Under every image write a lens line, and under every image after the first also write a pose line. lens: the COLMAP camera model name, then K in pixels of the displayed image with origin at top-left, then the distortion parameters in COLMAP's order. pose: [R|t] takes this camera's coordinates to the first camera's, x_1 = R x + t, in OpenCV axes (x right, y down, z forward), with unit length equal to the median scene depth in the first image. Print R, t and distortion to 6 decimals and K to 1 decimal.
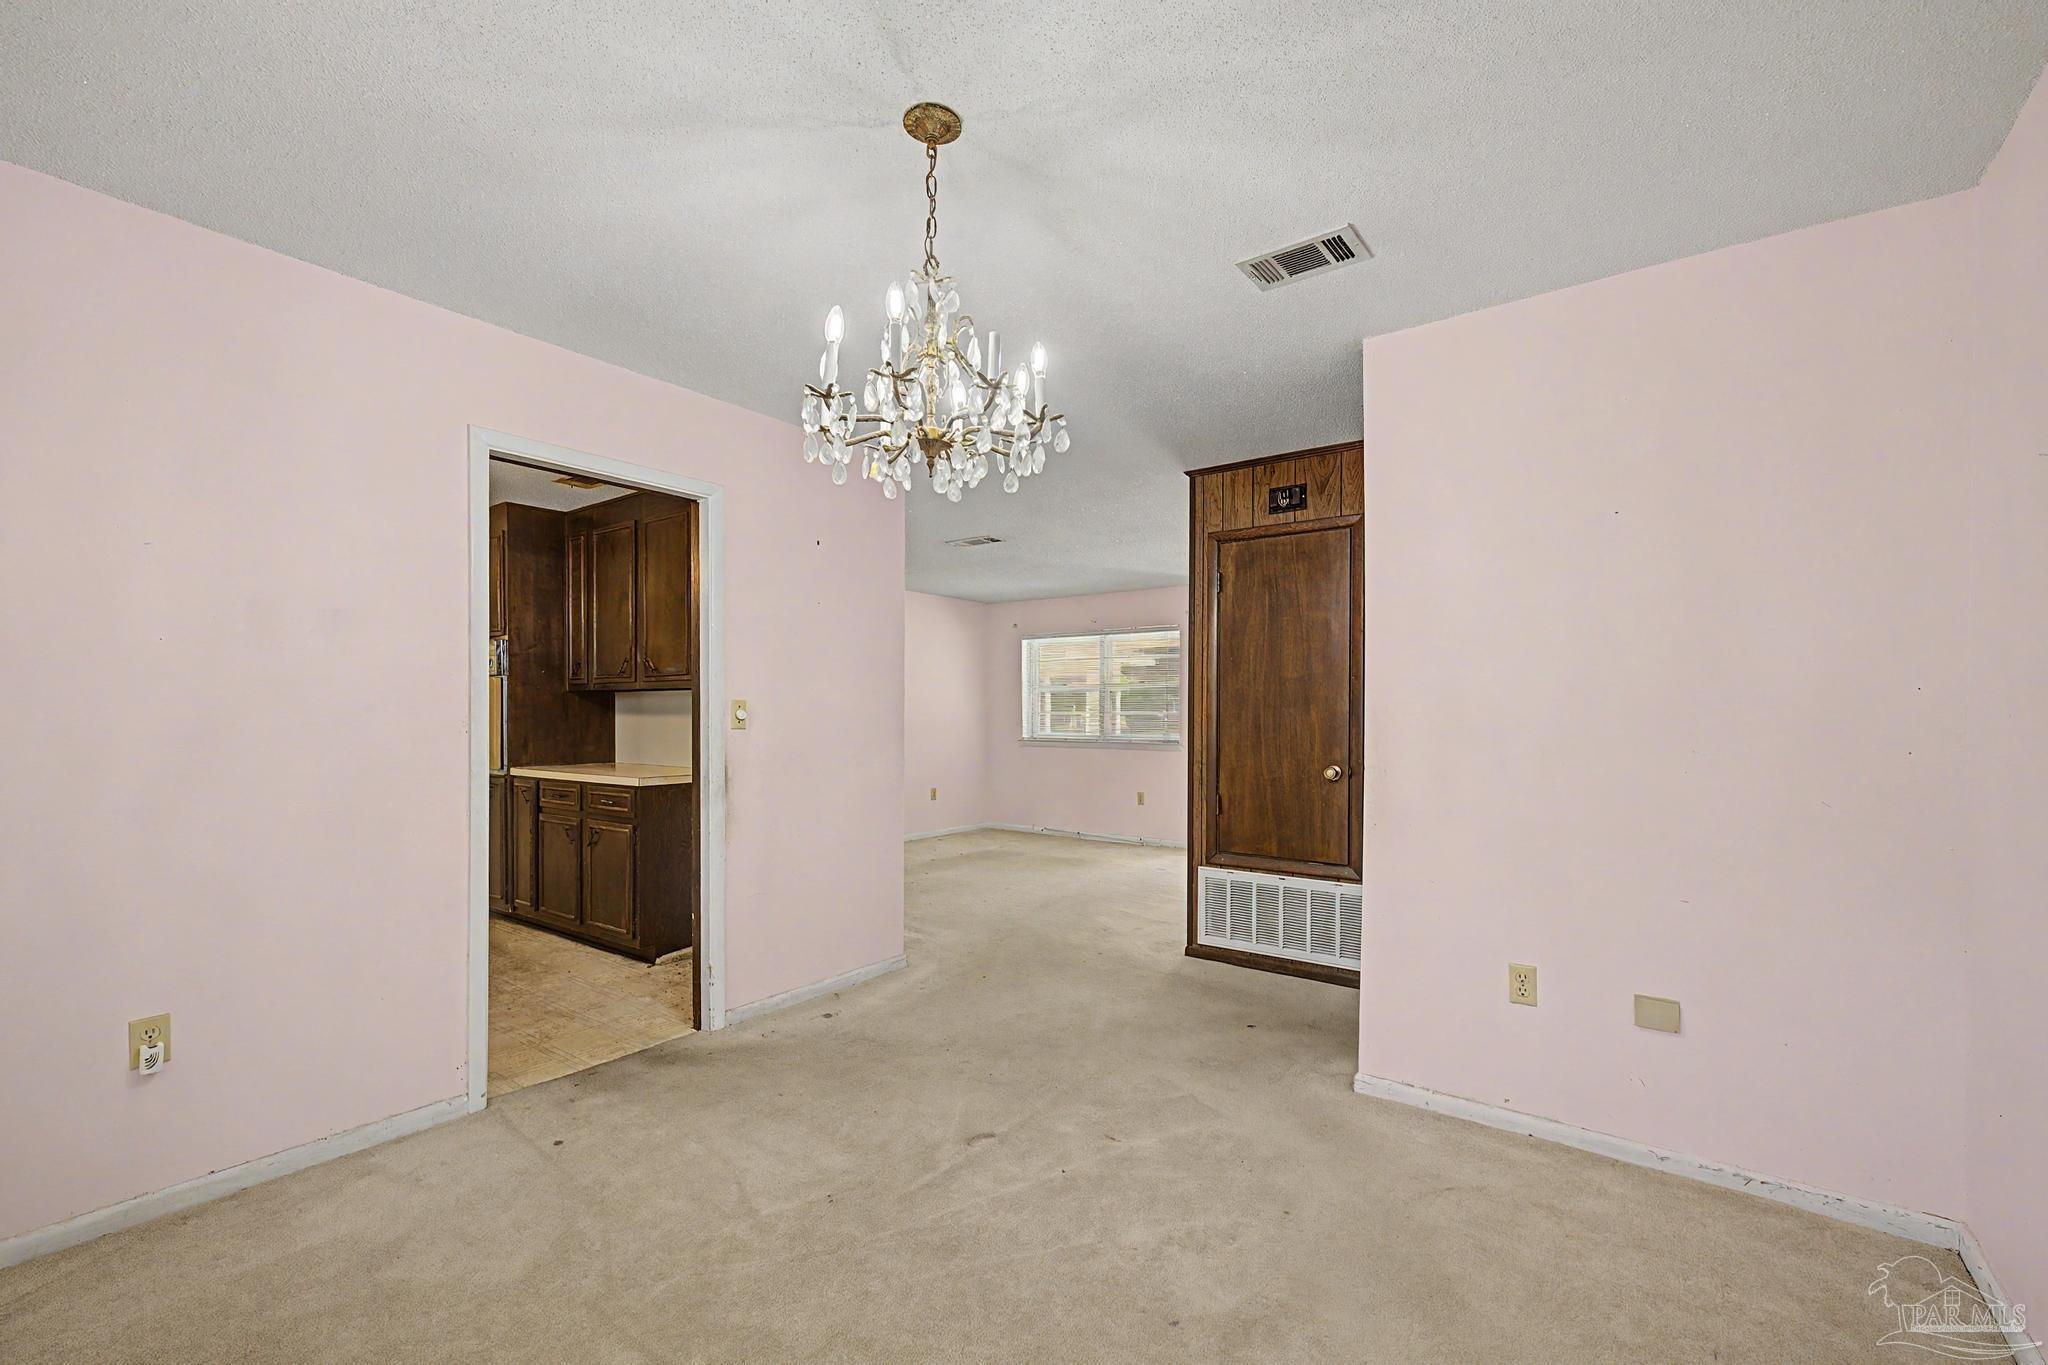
lens RADIAL K [[871.3, 0, 1024.7], [0, 871.3, 698.9], [0, 0, 1]] dist [0.011150, -0.000284]
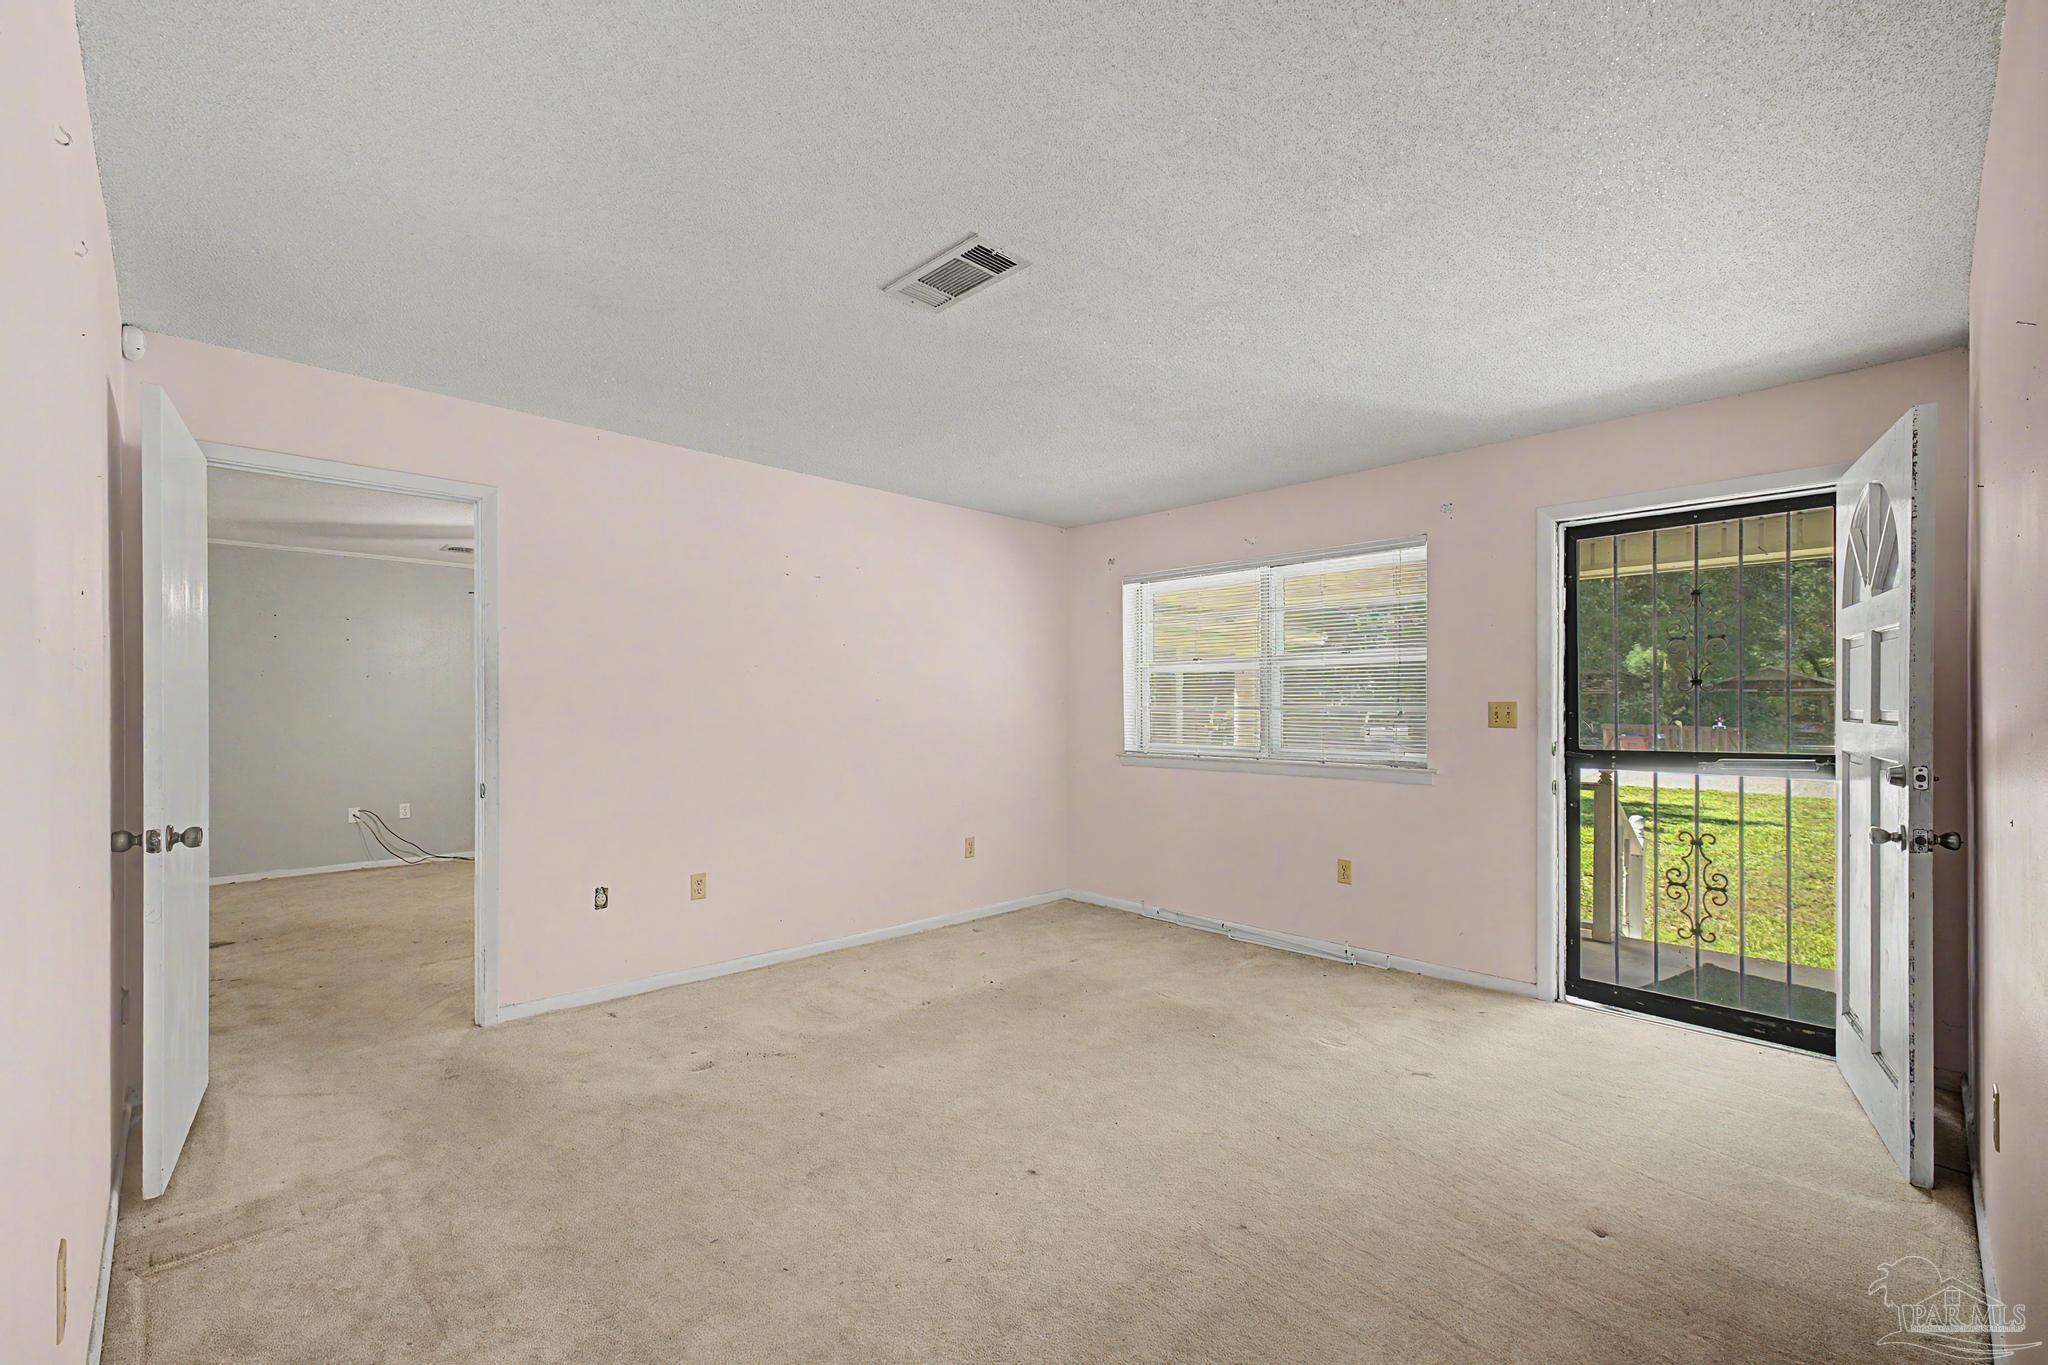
lens RADIAL K [[871.3, 0, 1035.0], [0, 871.3, 689.6], [0, 0, 1]] dist [0.011150, -0.000284]
pose [[0.991001, -0.001385, -0.133850, 0.016886], [0.000226, 0.999962, -0.008671, 0.008707], [0.133857, 0.008563, 0.990964, 0.419903]]
